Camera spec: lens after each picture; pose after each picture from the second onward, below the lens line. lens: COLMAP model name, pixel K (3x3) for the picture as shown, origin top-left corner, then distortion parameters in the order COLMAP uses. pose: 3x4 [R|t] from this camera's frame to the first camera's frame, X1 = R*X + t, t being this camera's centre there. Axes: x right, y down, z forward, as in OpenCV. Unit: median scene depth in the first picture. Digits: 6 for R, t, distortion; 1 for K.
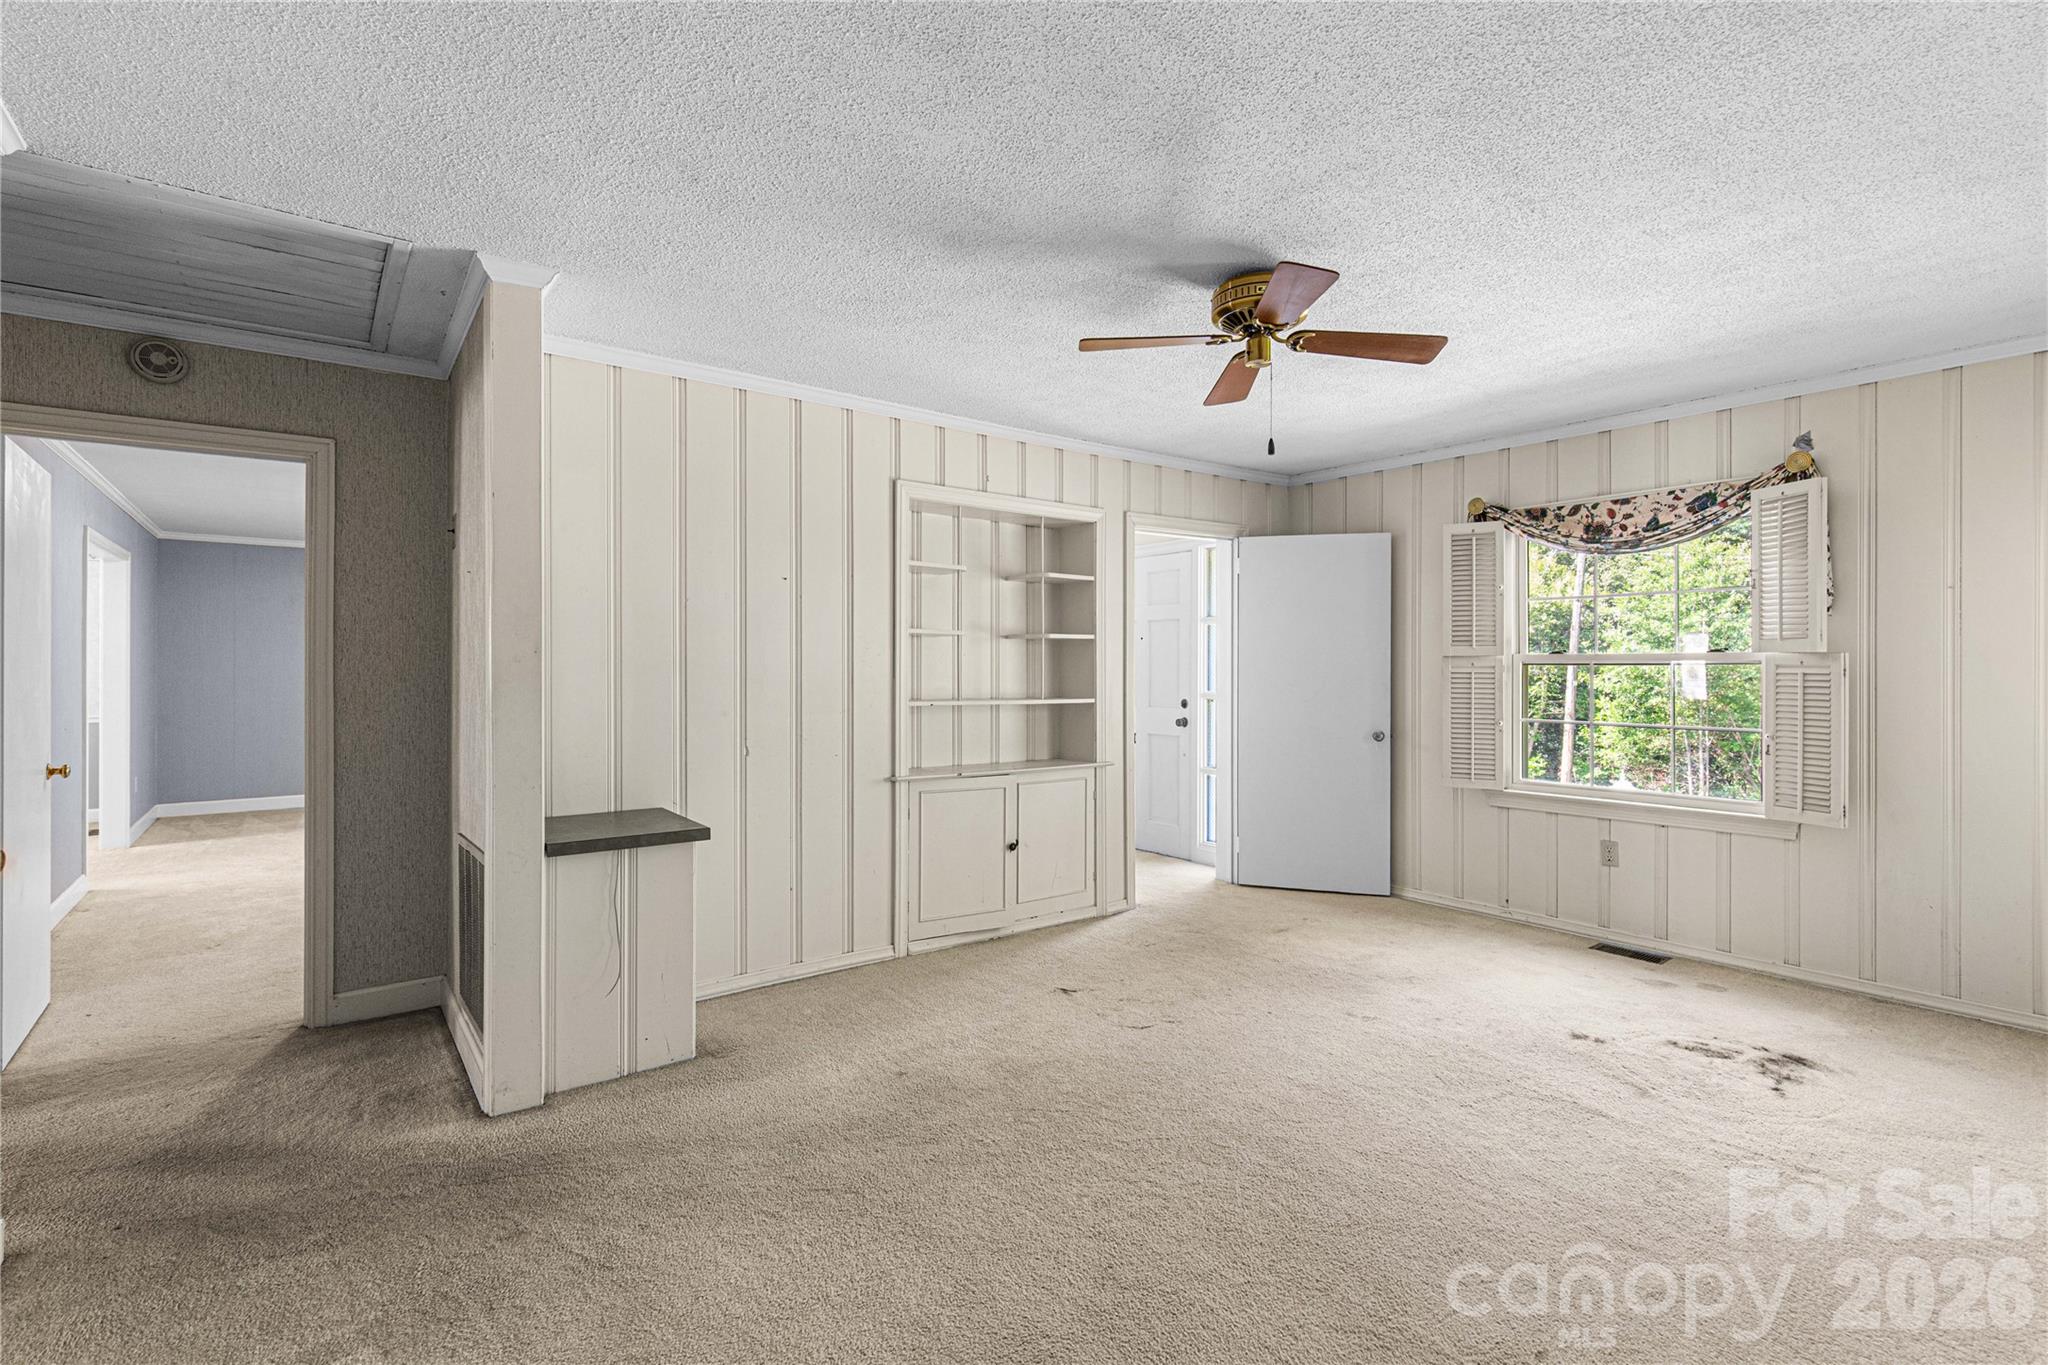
lens RADIAL K [[938.6, 0, 1020.1], [0, 938.6, 665.5], [0, 0, 1]] dist [0.003470, 0.001119]
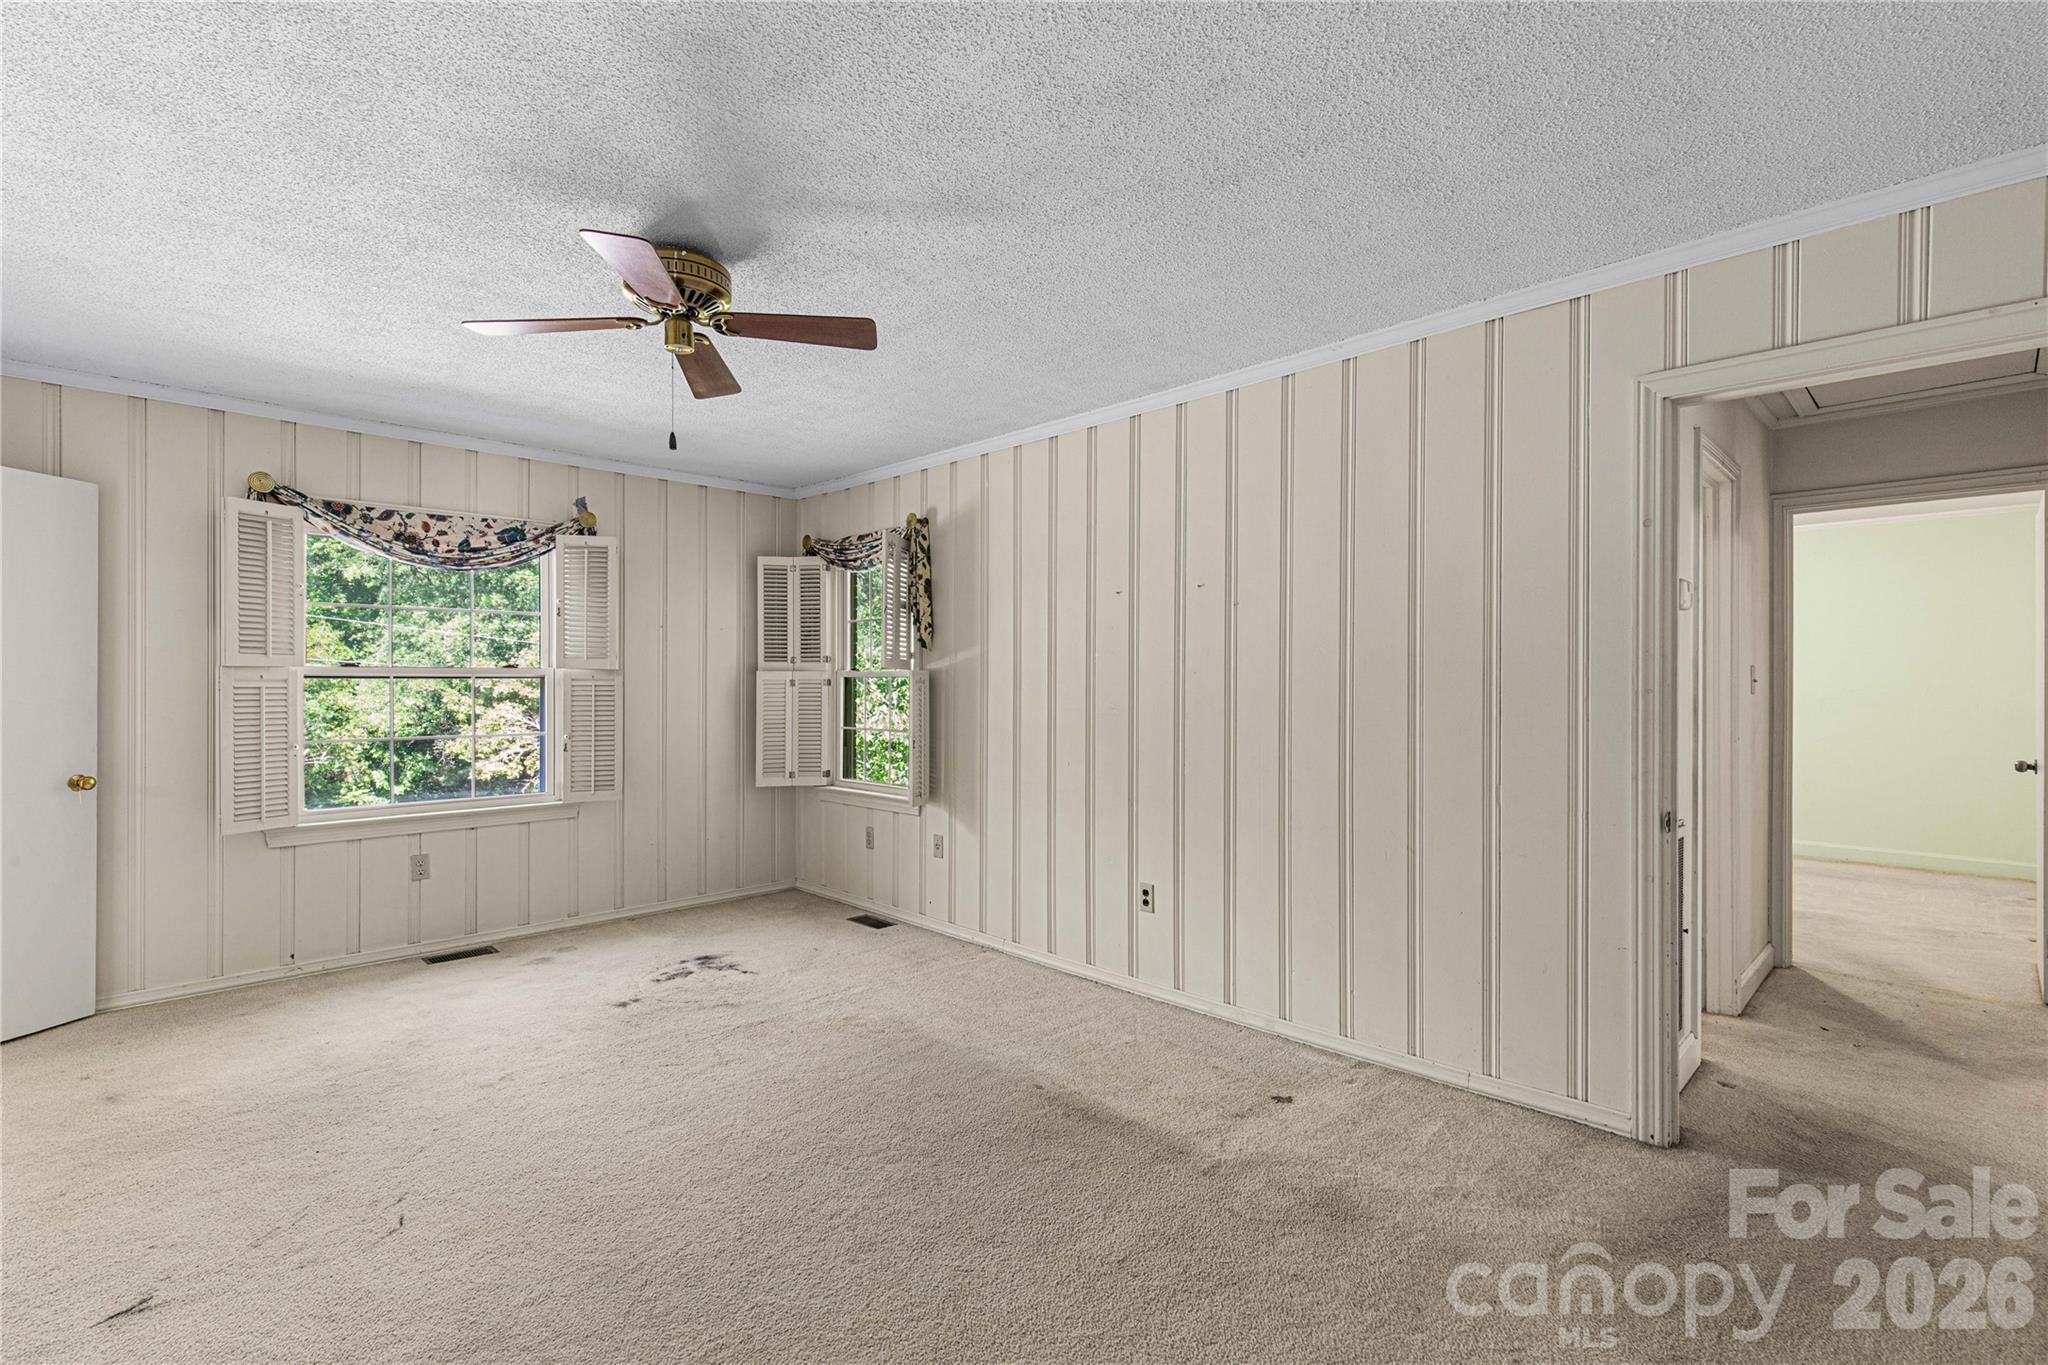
lens RADIAL K [[938.6, 0, 1019.8], [0, 938.6, 679.3], [0, 0, 1]] dist [0.003470, 0.001119]
pose [[-0.123967, 0.003122, 0.992281, -0.468557], [-0.000761, 0.999994, -0.003241, 0.003721], [-0.992286, -0.001157, -0.123963, 0.524350]]
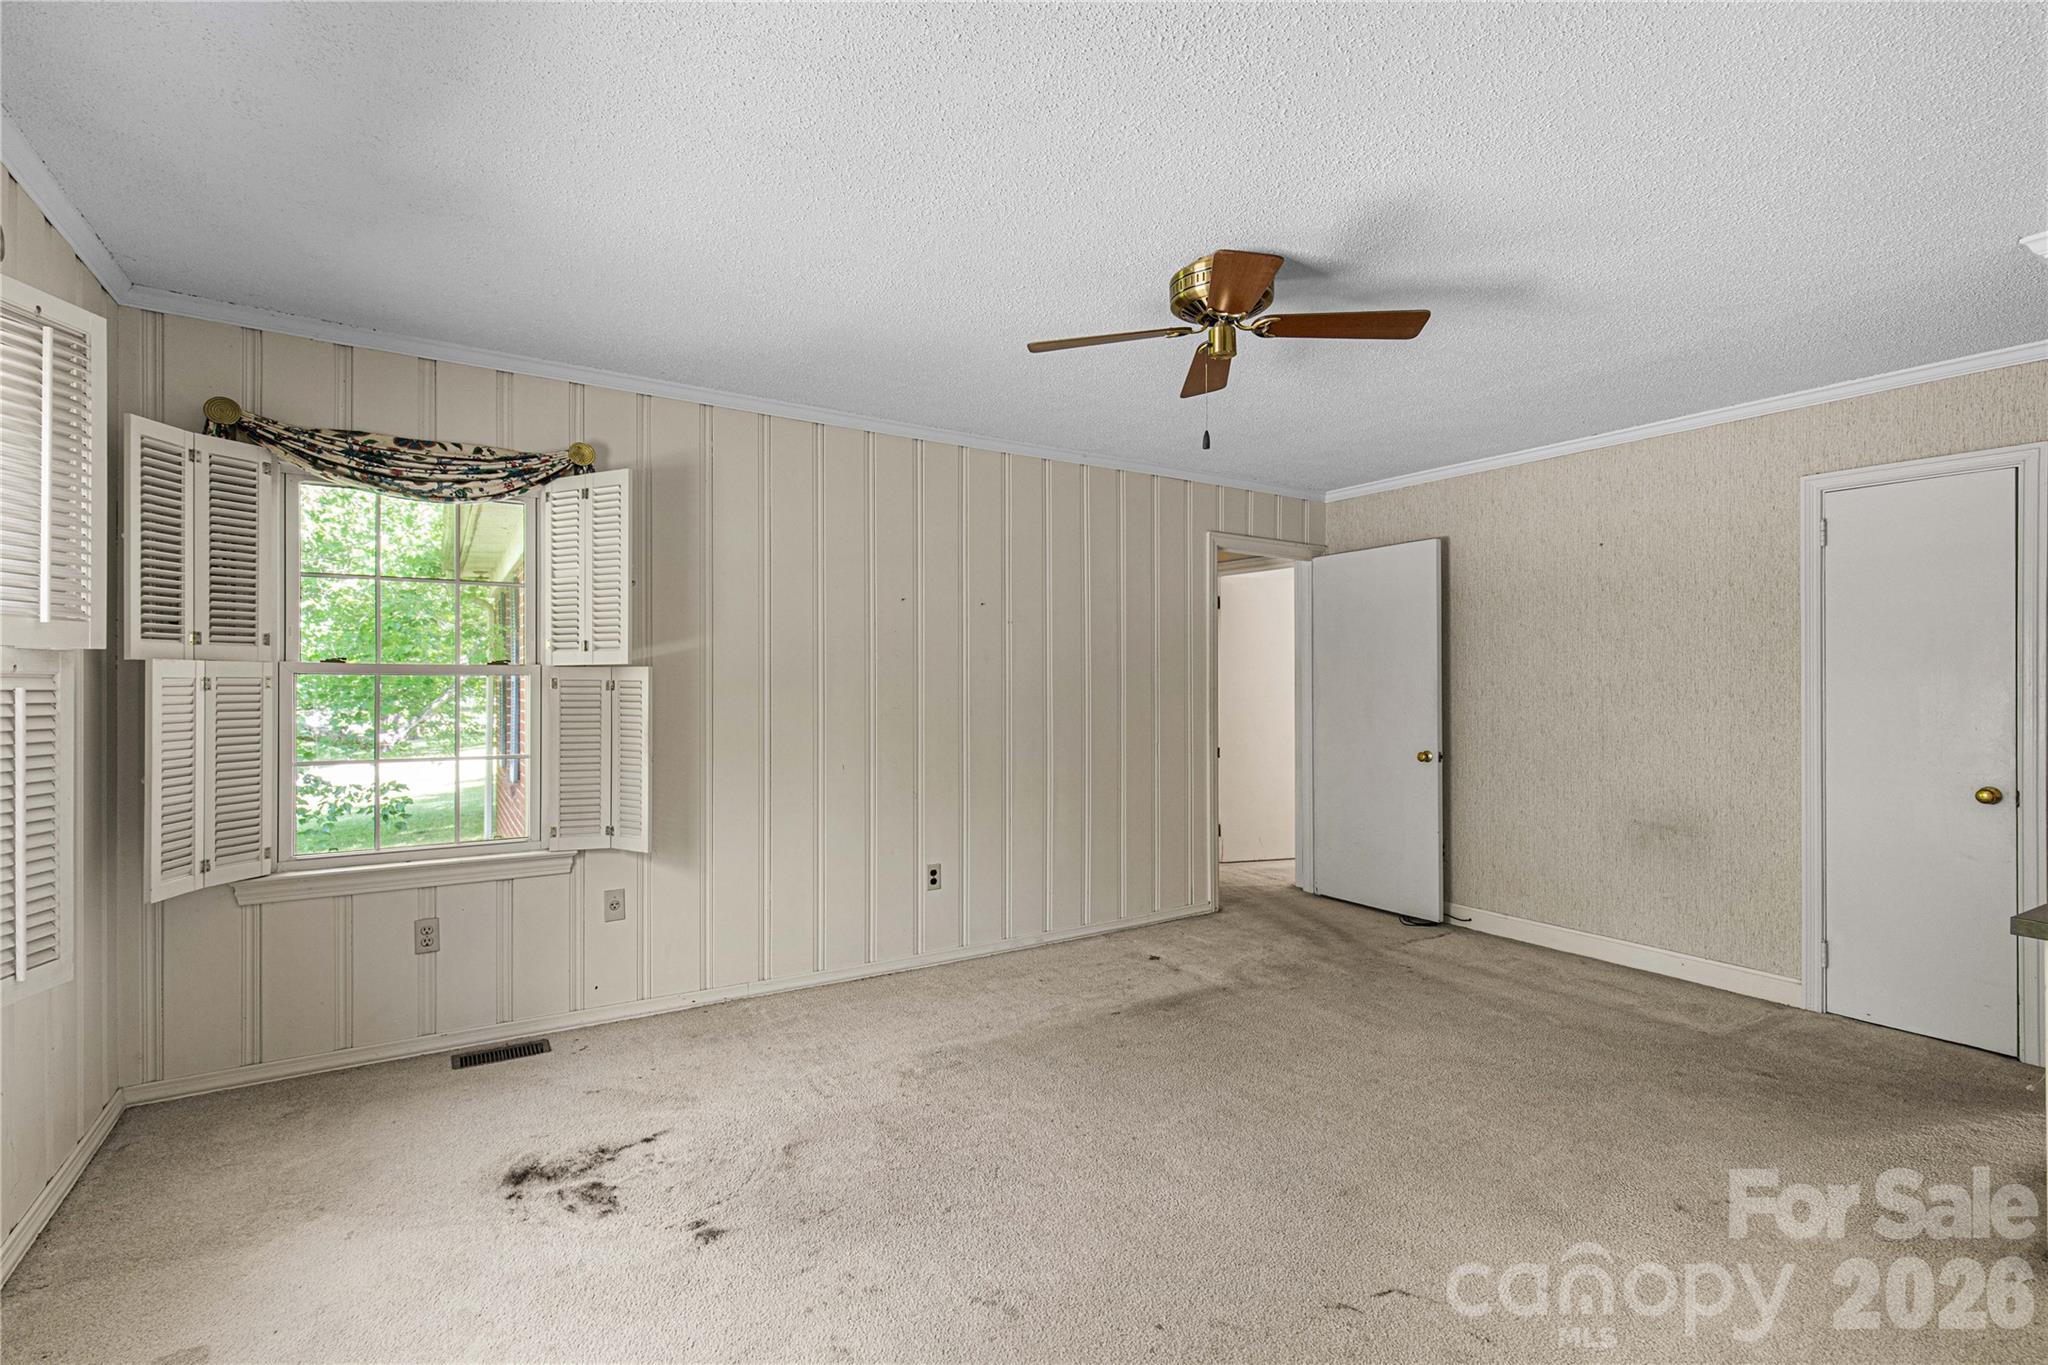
lens RADIAL K [[938.6, 0, 1020.1], [0, 938.6, 673.8], [0, 0, 1]] dist [0.003470, 0.001119]
pose [[-0.996842, -0.002118, 0.079388, 0.255197], [-0.002828, 0.999957, -0.008827, 0.001935], [-0.079366, -0.009024, -0.996805, 1.301997]]
